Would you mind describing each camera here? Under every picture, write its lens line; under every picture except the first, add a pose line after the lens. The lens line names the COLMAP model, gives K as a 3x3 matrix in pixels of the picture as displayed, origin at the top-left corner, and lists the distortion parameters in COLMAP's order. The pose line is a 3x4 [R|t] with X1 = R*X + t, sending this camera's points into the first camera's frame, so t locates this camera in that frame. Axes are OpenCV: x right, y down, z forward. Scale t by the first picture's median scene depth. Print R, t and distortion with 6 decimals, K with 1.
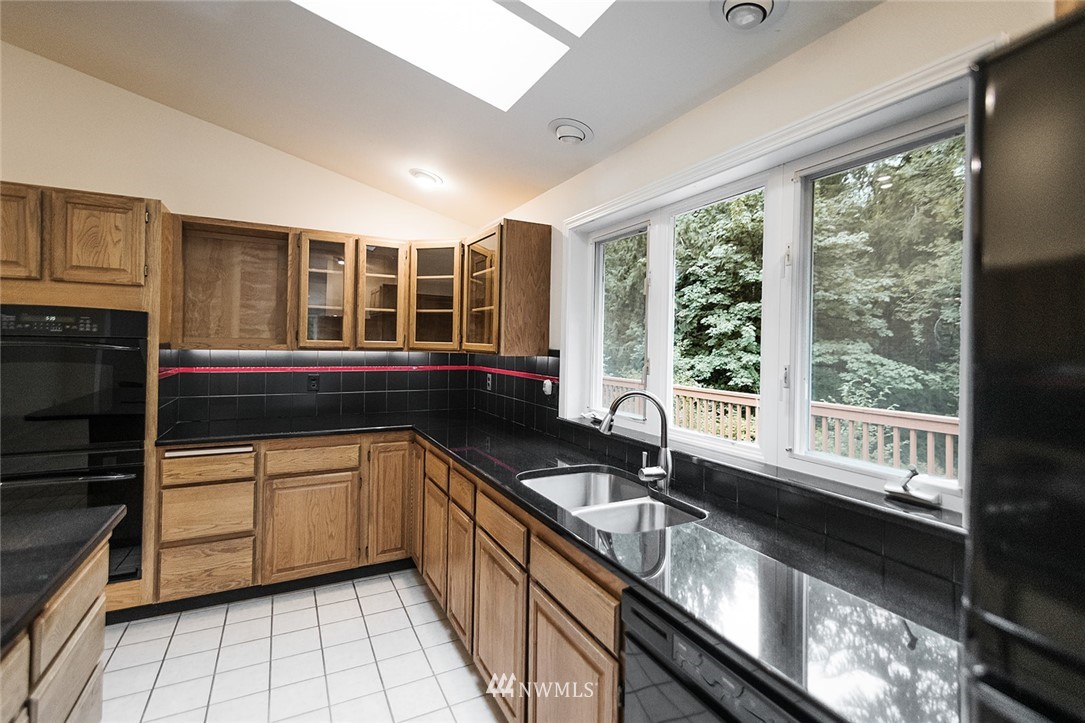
lens RADIAL K [[502.0, 0, 551.4], [0, 502.0, 338.9], [0, 0, 1]] dist [0.012118, 0.000529]
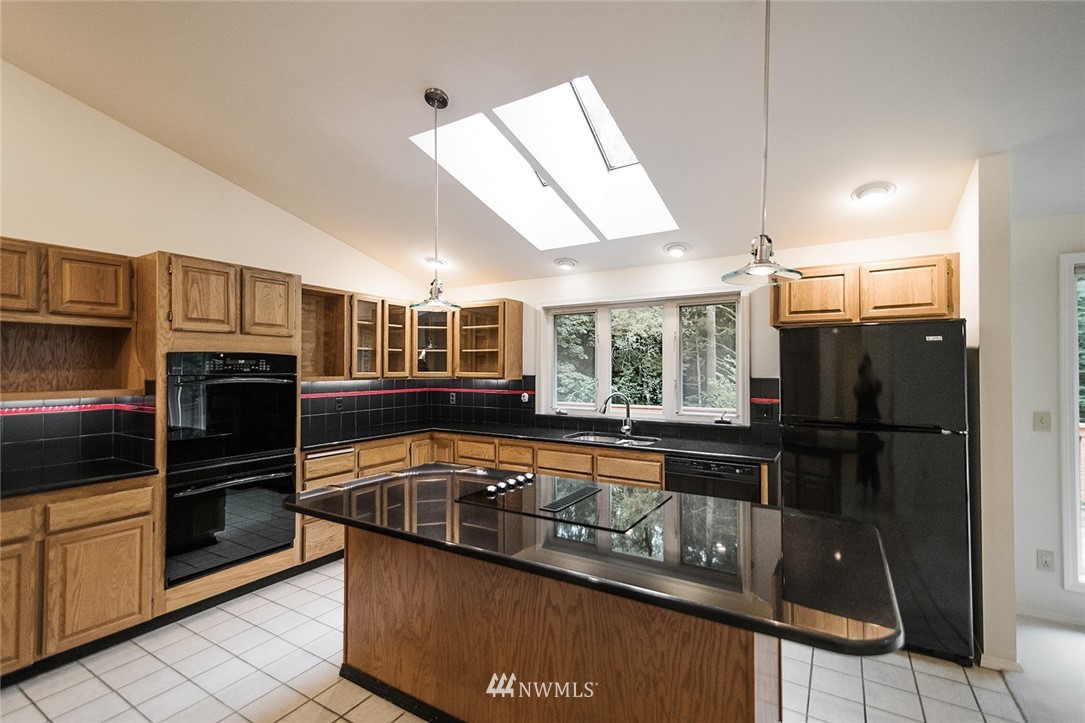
lens RADIAL K [[502.0, 0, 531.8], [0, 502.0, 363.4], [0, 0, 1]] dist [0.012118, 0.000529]
pose [[0.857095, -0.013860, 0.514972, -0.877977], [0.011360, 0.999903, 0.008006, -0.032156], [-0.515033, -0.001012, 0.857170, -0.478415]]
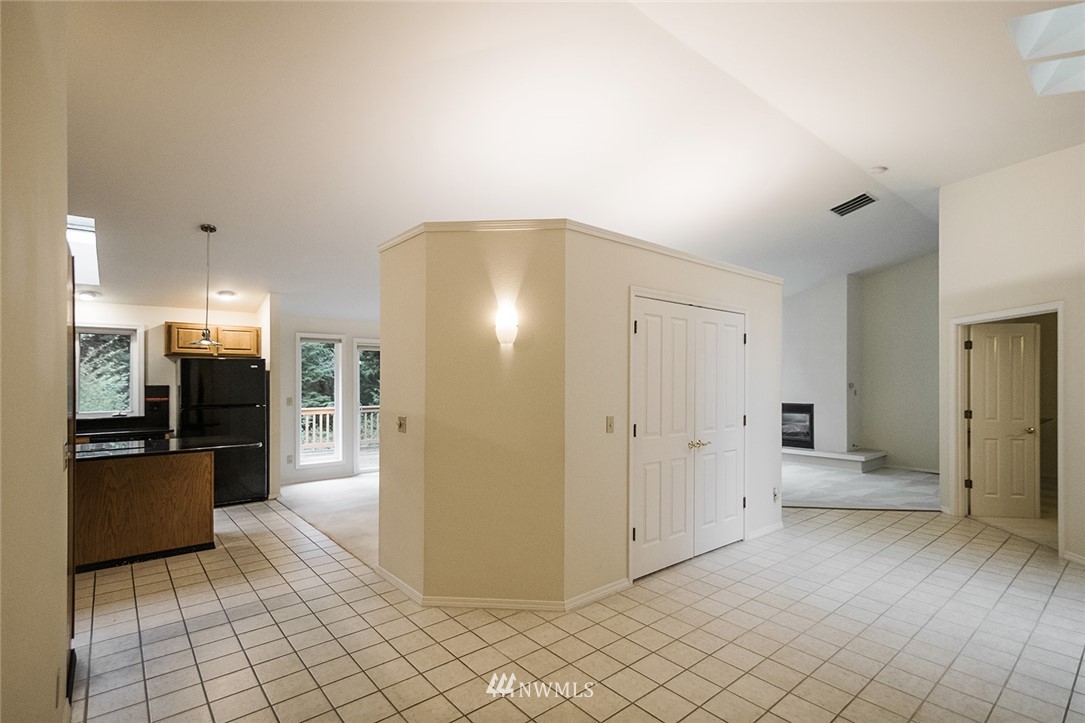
lens RADIAL K [[502.0, 0, 541.3], [0, 502.0, 377.6], [0, 0, 1]] dist [0.012118, 0.000529]
pose [[-0.214194, -0.018163, 0.976622, -2.187035], [-0.014881, 0.999772, 0.015330, -0.067242], [-0.976678, -0.011250, -0.214415, -0.815406]]
